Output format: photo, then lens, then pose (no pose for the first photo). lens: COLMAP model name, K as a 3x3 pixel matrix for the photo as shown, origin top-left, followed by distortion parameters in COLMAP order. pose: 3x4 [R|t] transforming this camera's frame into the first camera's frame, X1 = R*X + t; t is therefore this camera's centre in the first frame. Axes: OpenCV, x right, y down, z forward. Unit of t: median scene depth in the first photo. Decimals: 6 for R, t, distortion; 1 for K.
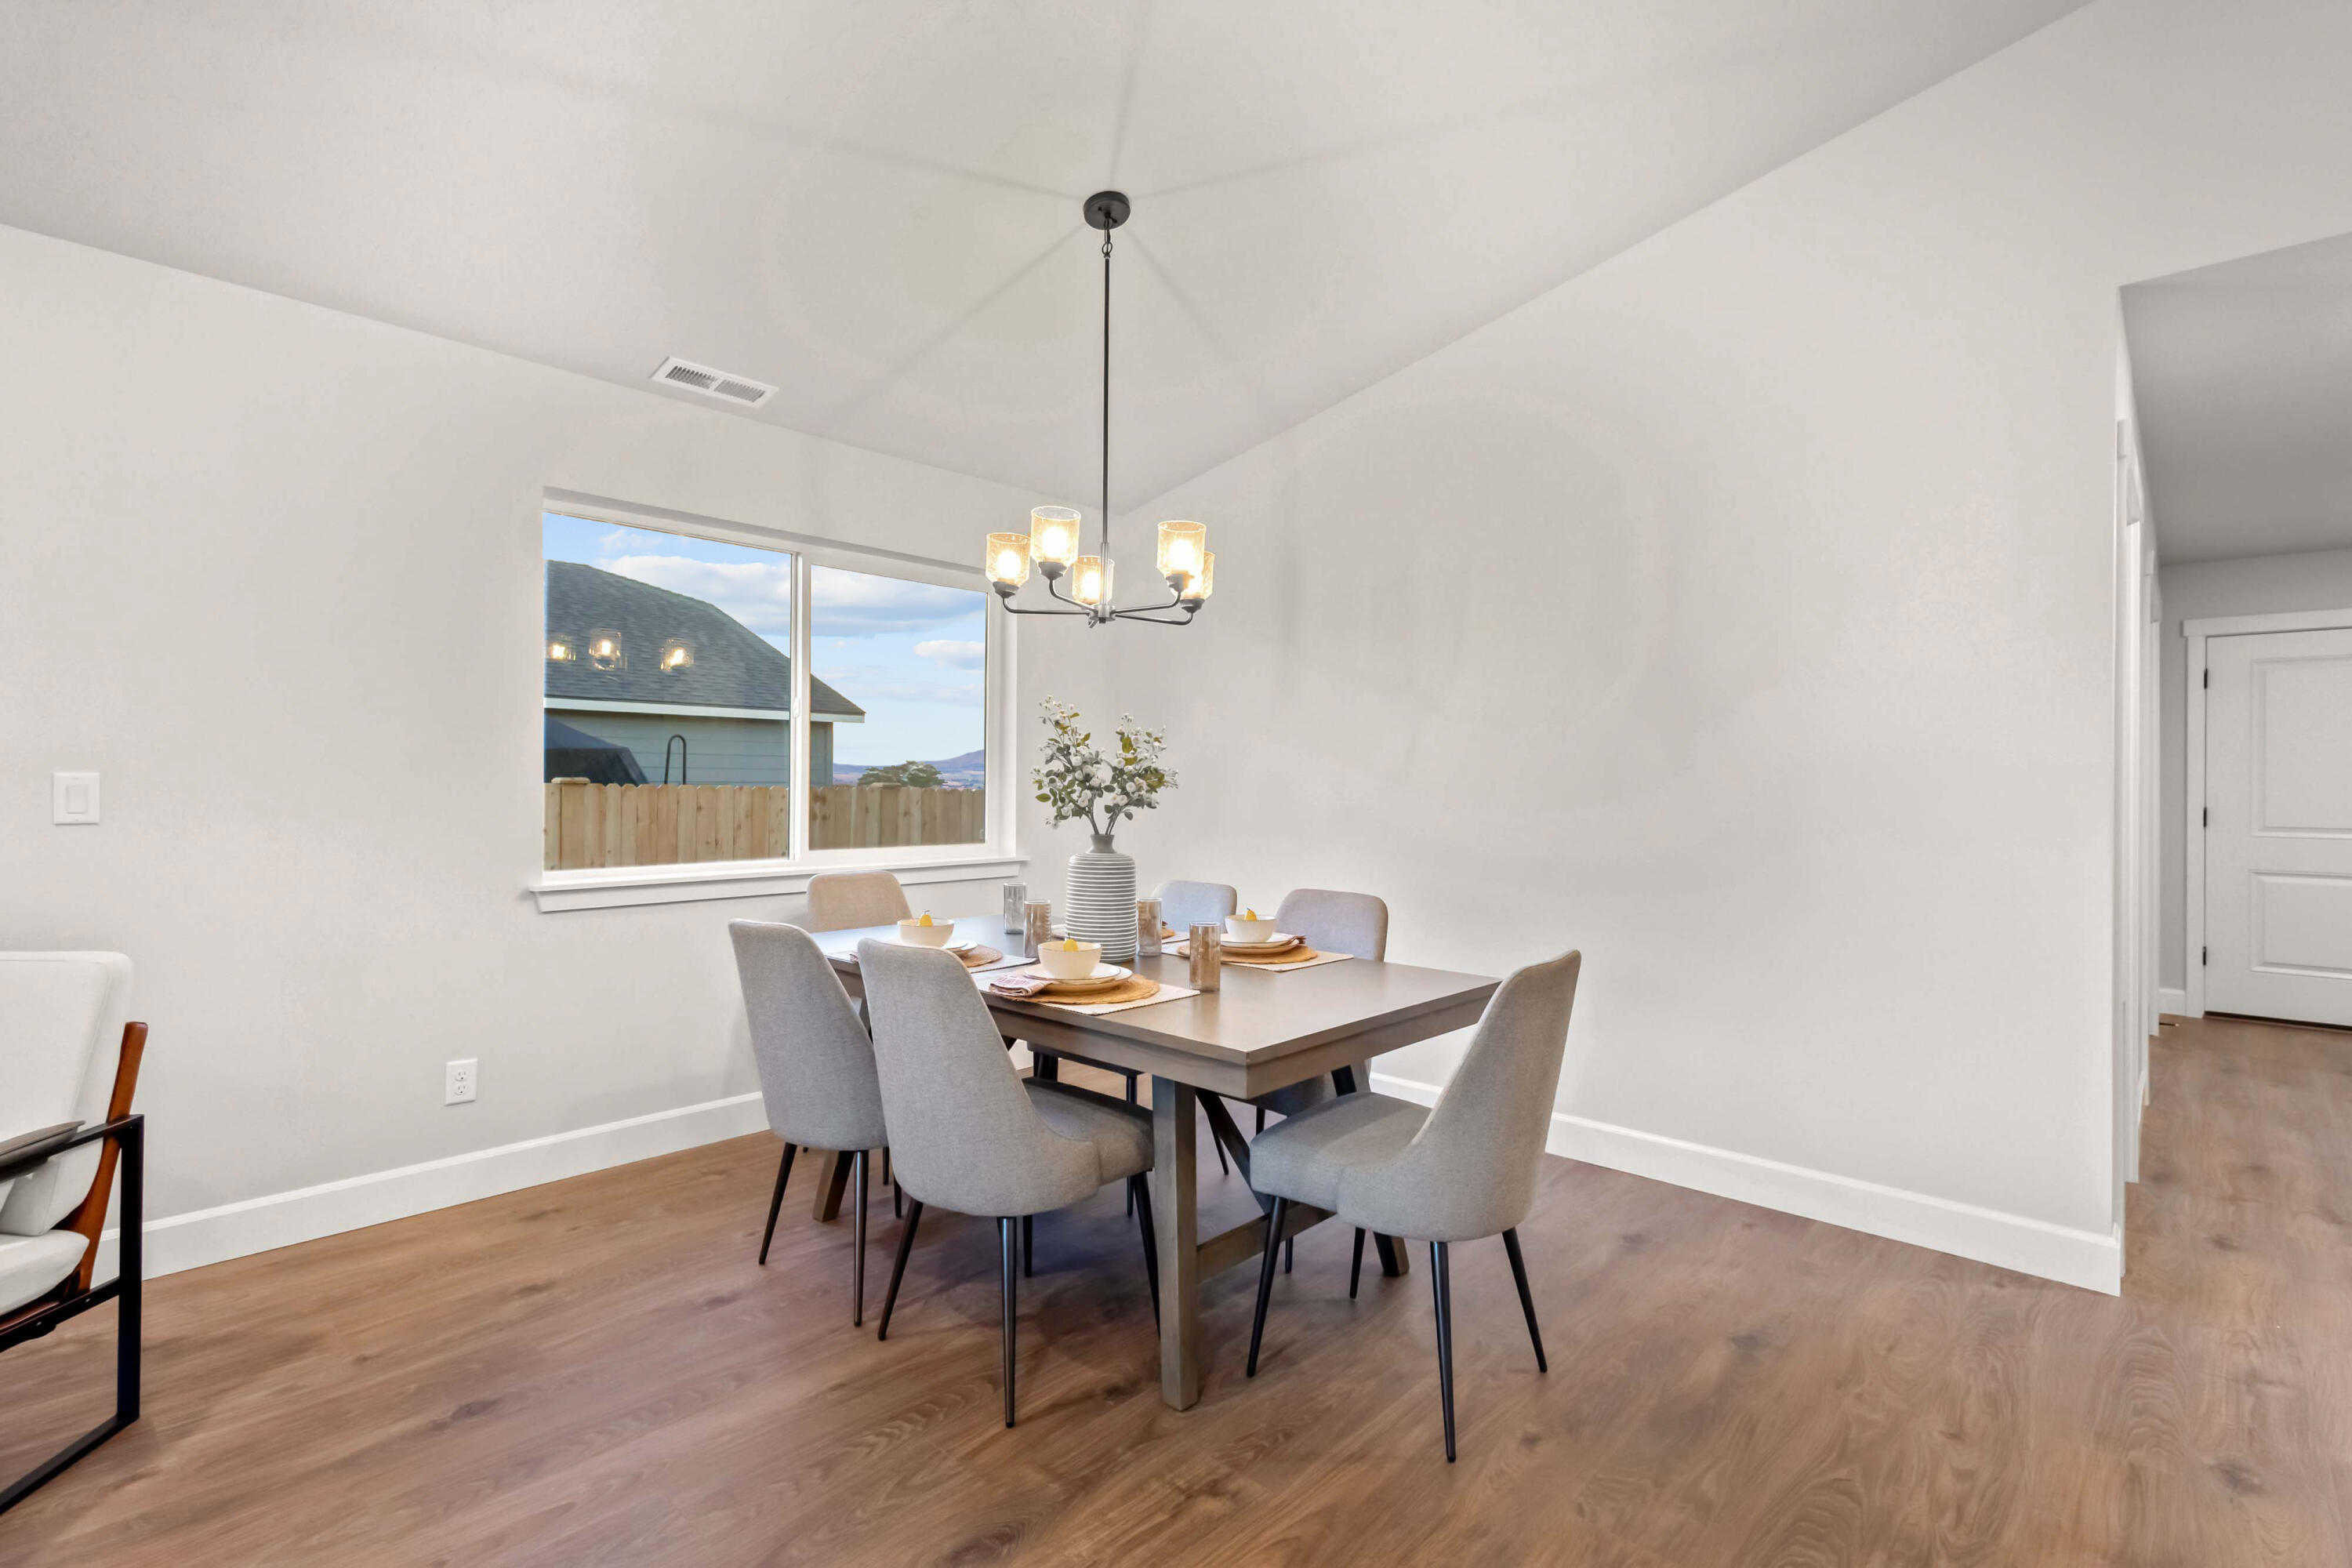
lens RADIAL K [[1075.6, 0, 1176.0], [0, 1075.6, 784.0], [0, 0, 1]] dist [-0.000179, -0.000406]
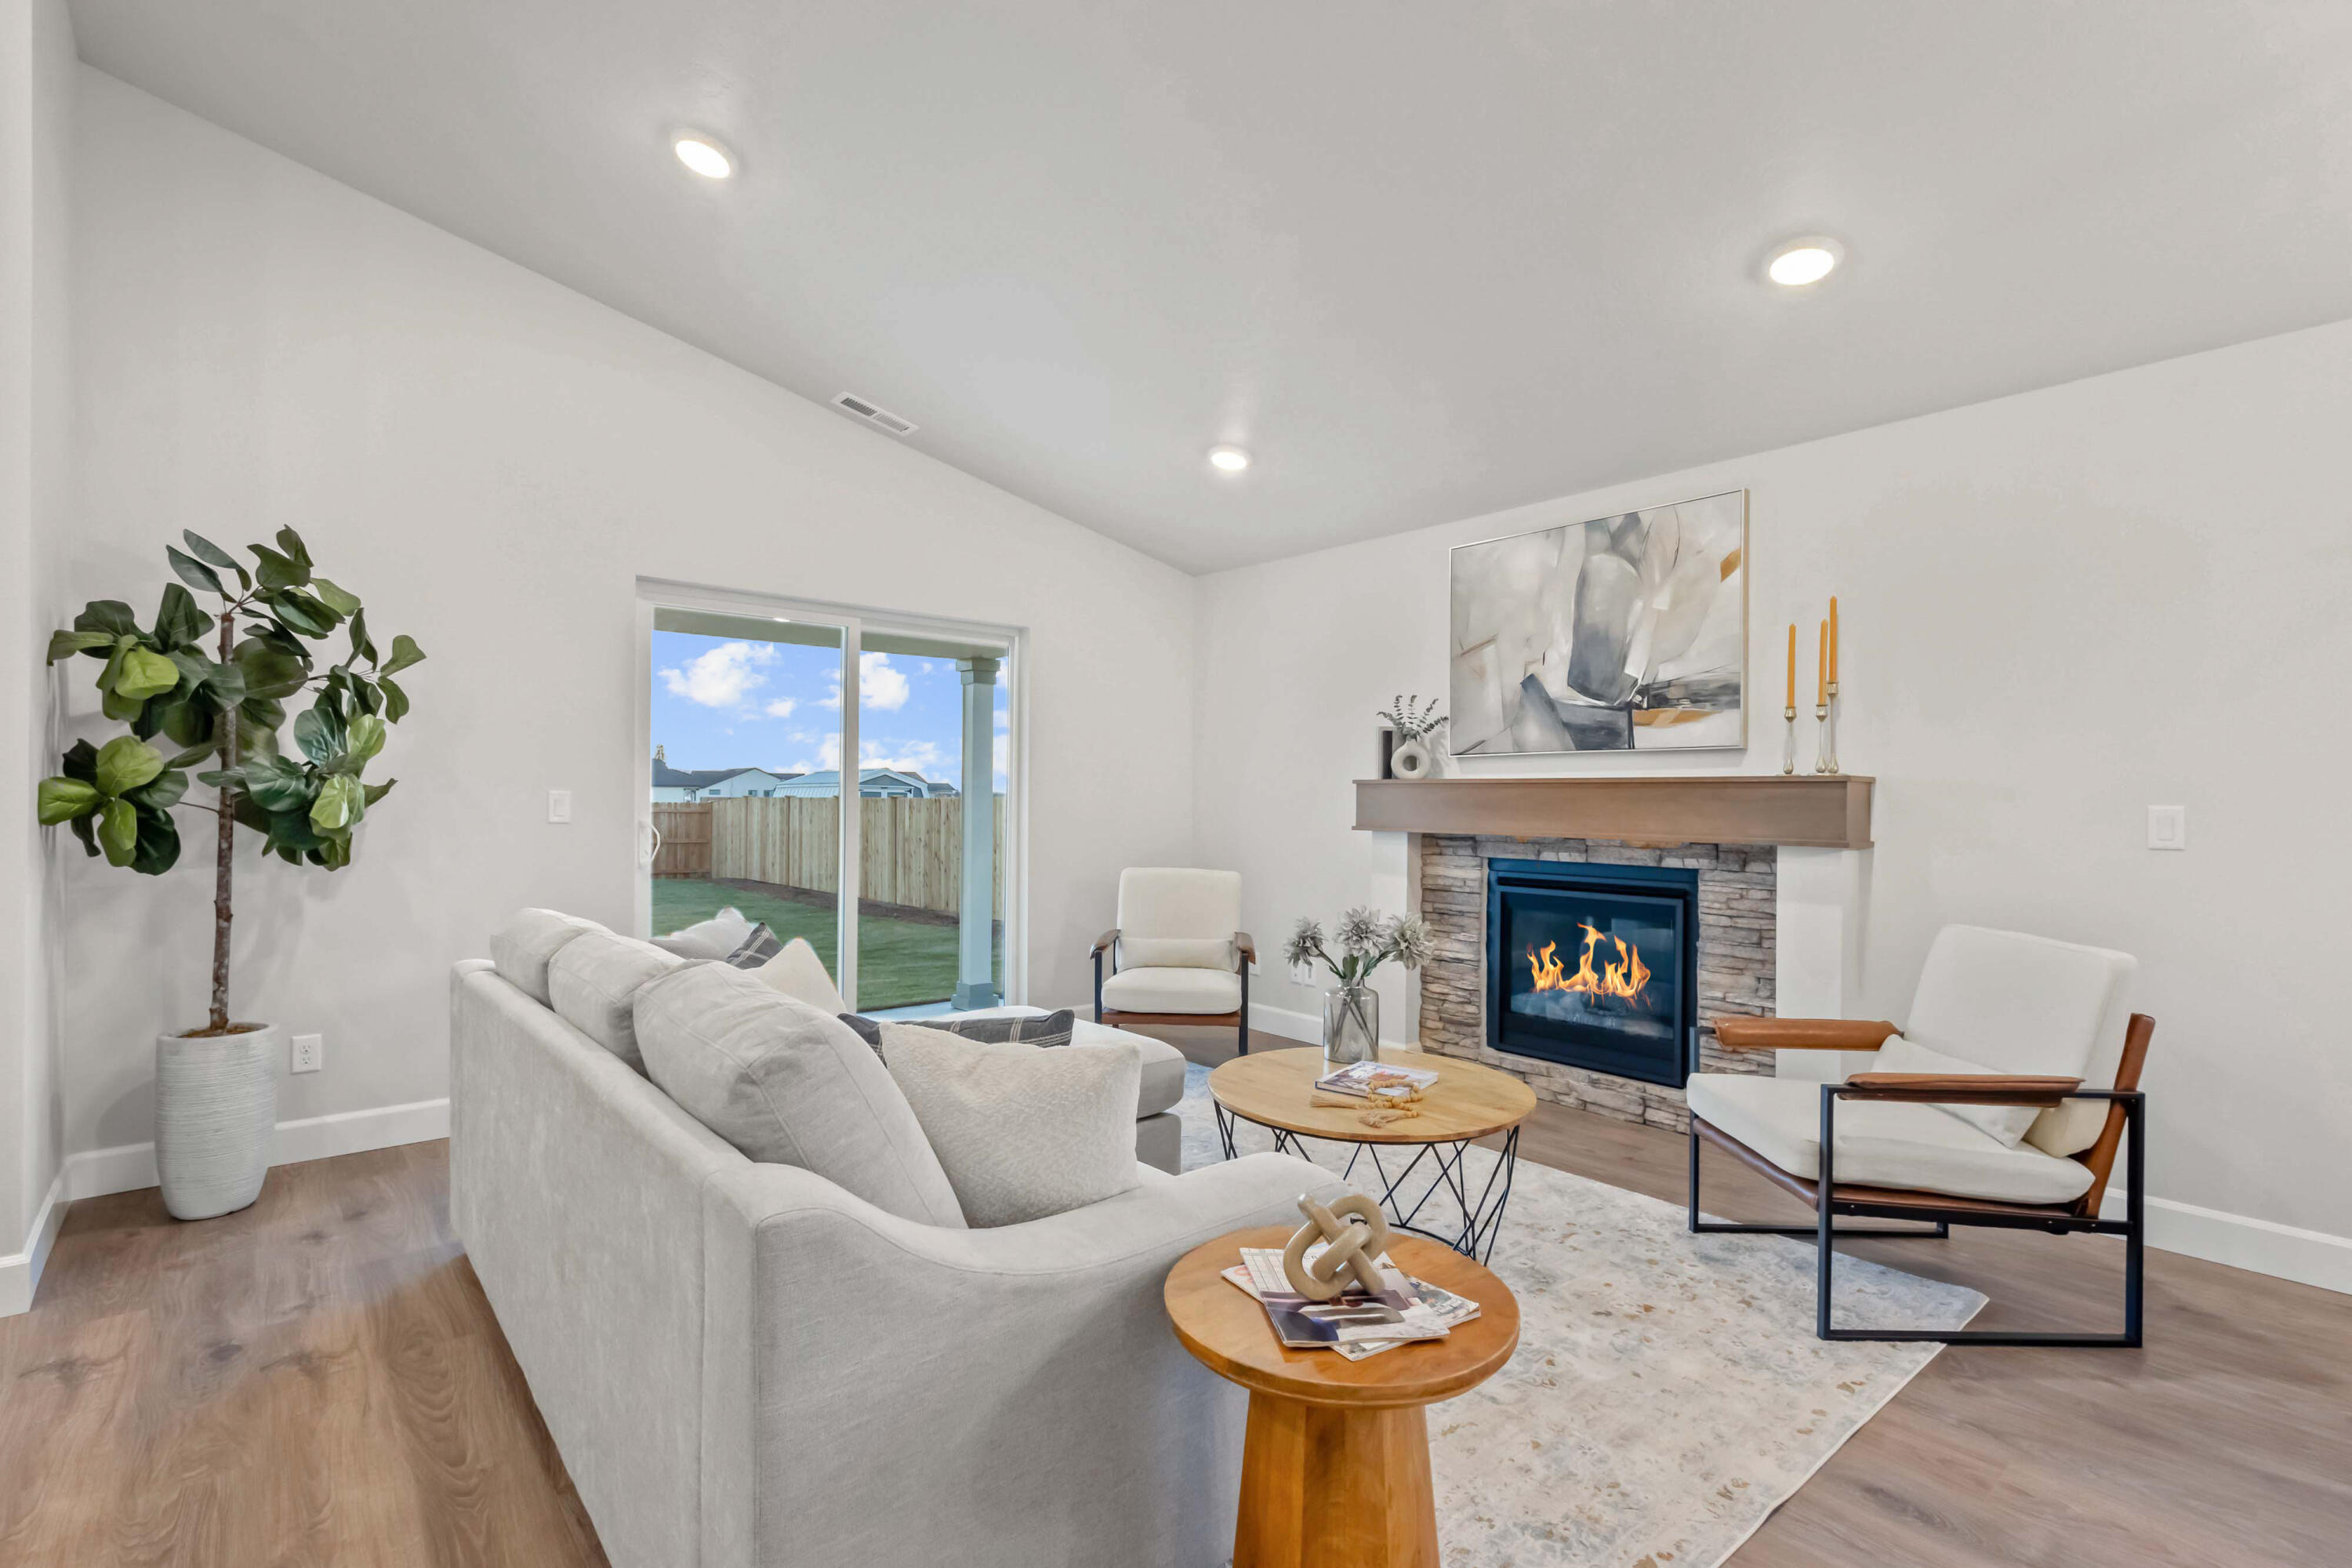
lens RADIAL K [[1077.8, 0, 1174.5], [0, 1077.8, 788.9], [0, 0, 1]] dist [0.003997, 0.000490]
pose [[-0.113629, -0.017033, -0.993377, 0.350162], [-0.011395, 0.999810, -0.015840, 0.002983], [0.993458, 0.009520, -0.113802, 0.067616]]
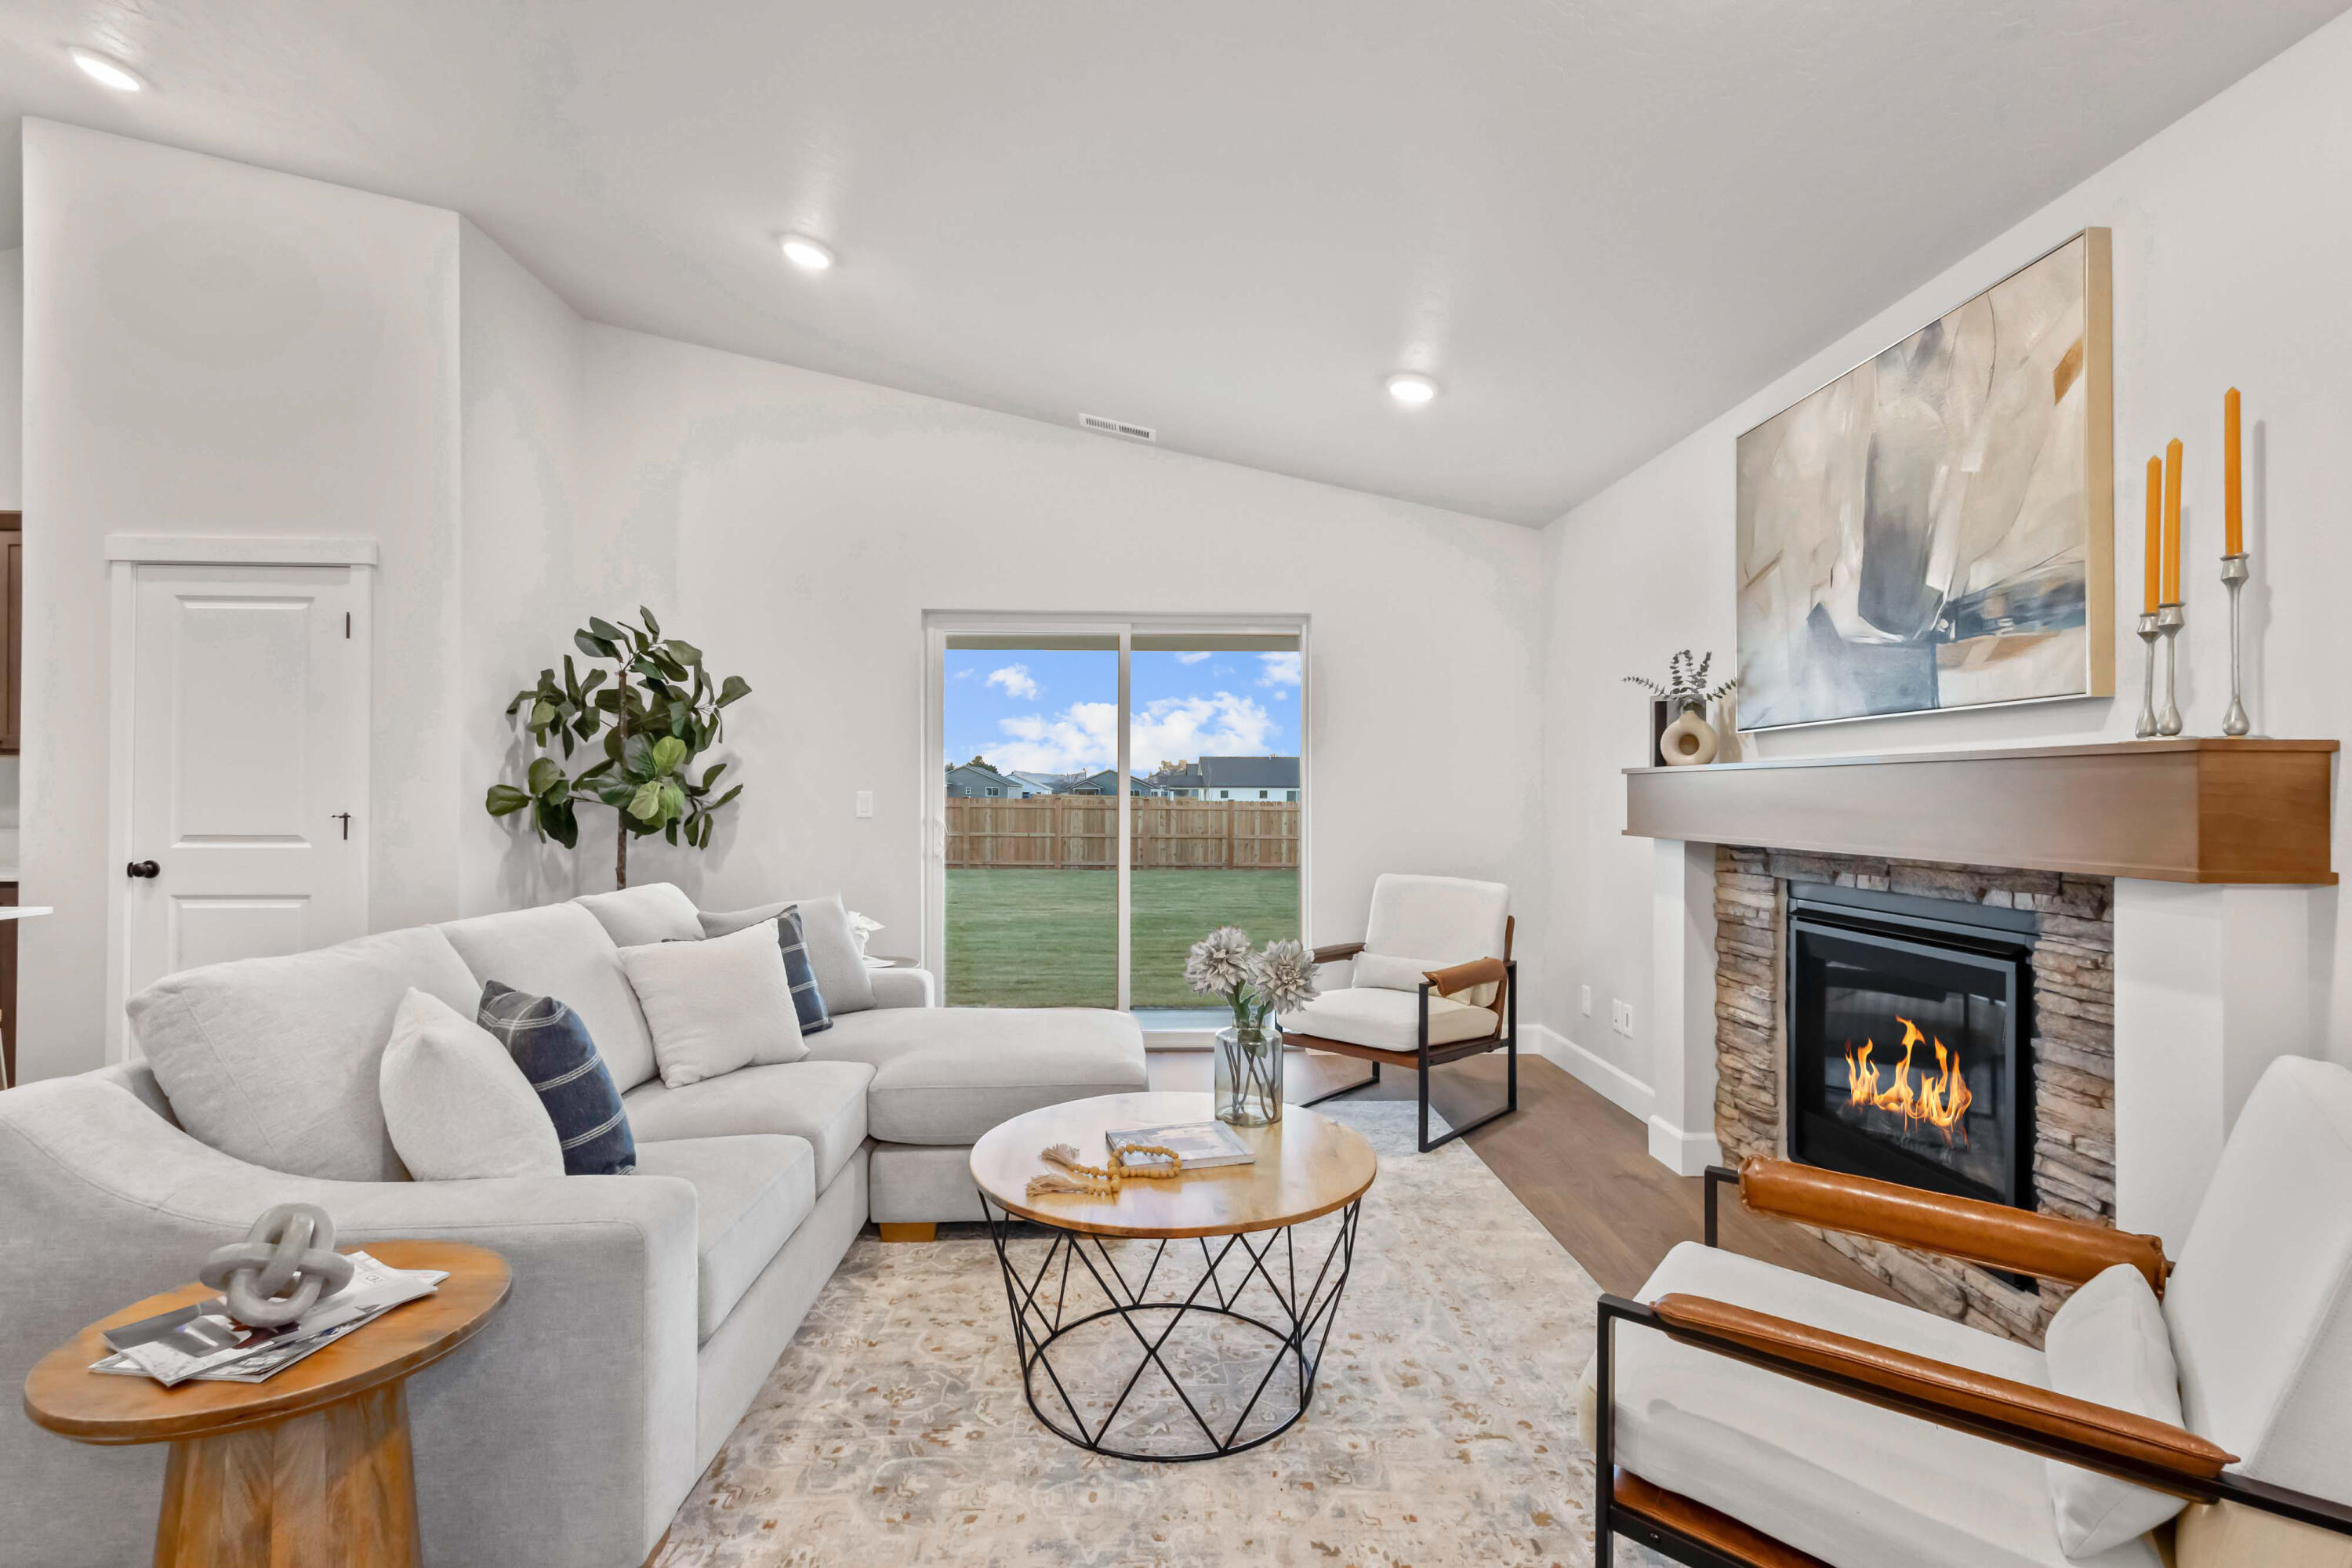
lens RADIAL K [[1075.6, 0, 1176.0], [0, 1075.6, 784.0], [0, 0, 1]] dist [-0.000179, -0.000406]
pose [[-0.706176, -0.015979, -0.707856, -0.235575], [-0.009386, 0.999869, -0.013206, -0.002851], [0.707974, -0.002682, -0.706234, 0.887897]]
